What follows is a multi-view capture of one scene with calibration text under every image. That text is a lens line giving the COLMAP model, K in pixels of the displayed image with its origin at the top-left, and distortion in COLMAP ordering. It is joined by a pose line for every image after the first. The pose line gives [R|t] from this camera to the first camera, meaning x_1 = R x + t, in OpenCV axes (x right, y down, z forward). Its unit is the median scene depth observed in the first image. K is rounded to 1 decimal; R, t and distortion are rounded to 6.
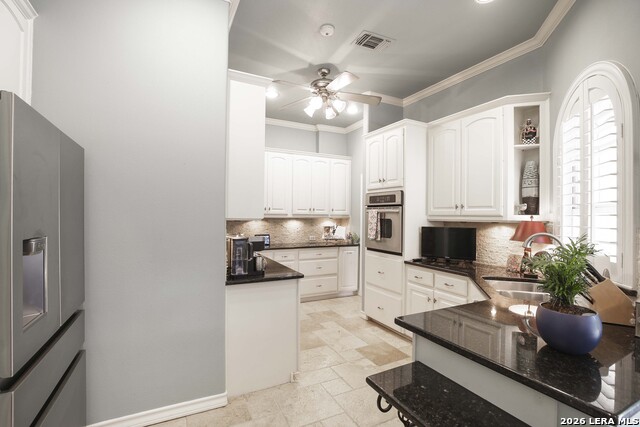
lens RADIAL K [[296.4, 0, 323.0], [0, 296.4, 214.1], [0, 0, 1]] dist [-0.027173, 0.003292]
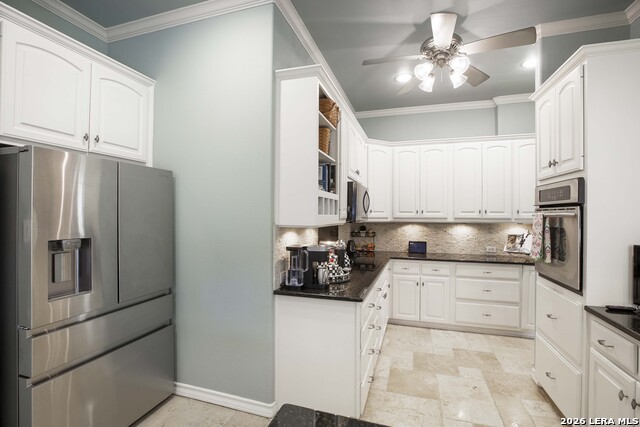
lens RADIAL K [[296.4, 0, 320.2], [0, 296.4, 214.4], [0, 0, 1]] dist [-0.027173, 0.003292]
pose [[0.709880, -0.006759, -0.704291, 0.271706], [0.004735, 0.999977, -0.004824, -0.009304], [0.704307, 0.000089, 0.709895, 0.243527]]
